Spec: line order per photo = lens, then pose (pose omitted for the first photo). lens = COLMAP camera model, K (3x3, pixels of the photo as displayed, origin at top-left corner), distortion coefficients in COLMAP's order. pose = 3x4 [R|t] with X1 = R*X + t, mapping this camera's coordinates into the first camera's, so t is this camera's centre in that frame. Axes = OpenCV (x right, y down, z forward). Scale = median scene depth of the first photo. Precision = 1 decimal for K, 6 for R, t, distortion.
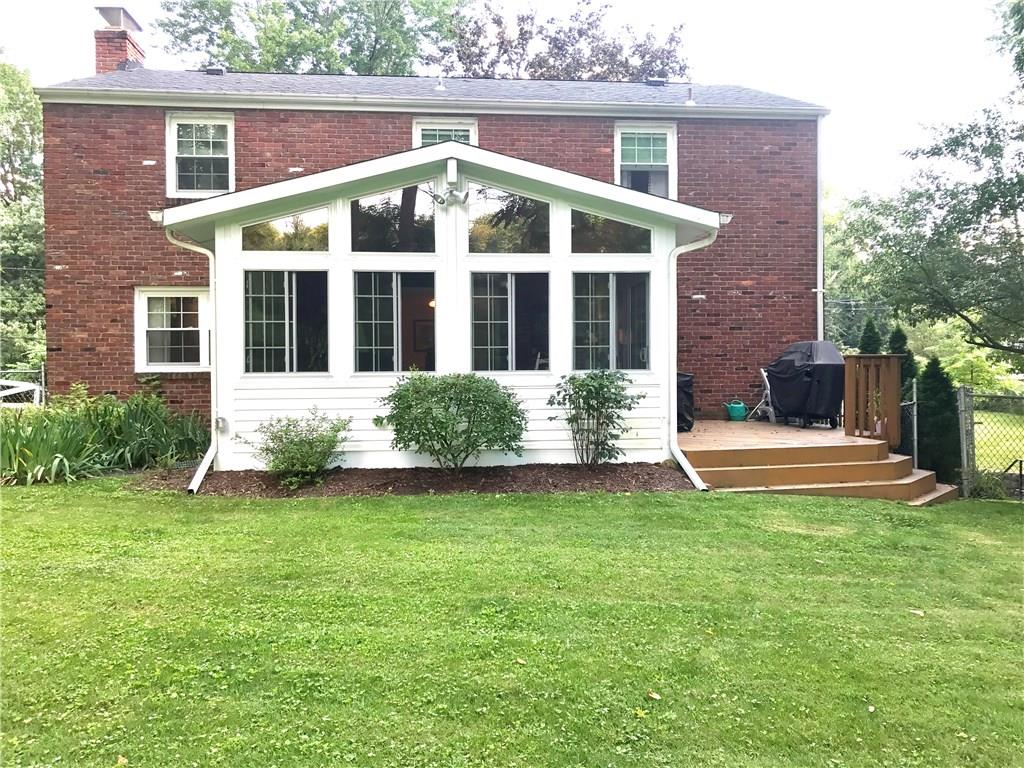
lens RADIAL K [[873.0, 0, 516.5], [0, 873.0, 382.4], [0, 0, 1]] dist [0.037168, -0.034236]
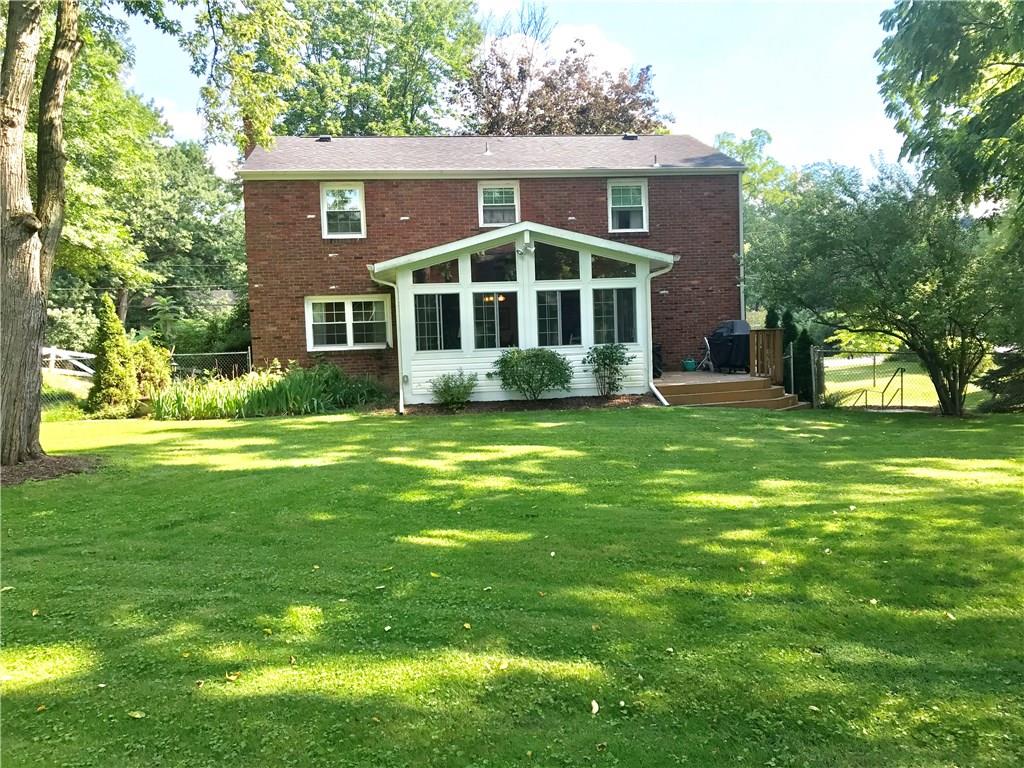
lens RADIAL K [[873.0, 0, 509.1], [0, 873.0, 384.7], [0, 0, 1]] dist [0.037168, -0.034236]
pose [[0.999298, -0.029432, 0.023193, -0.154753], [0.028400, 0.998643, 0.043645, -0.013878], [-0.024447, -0.042955, 0.998778, -0.794799]]
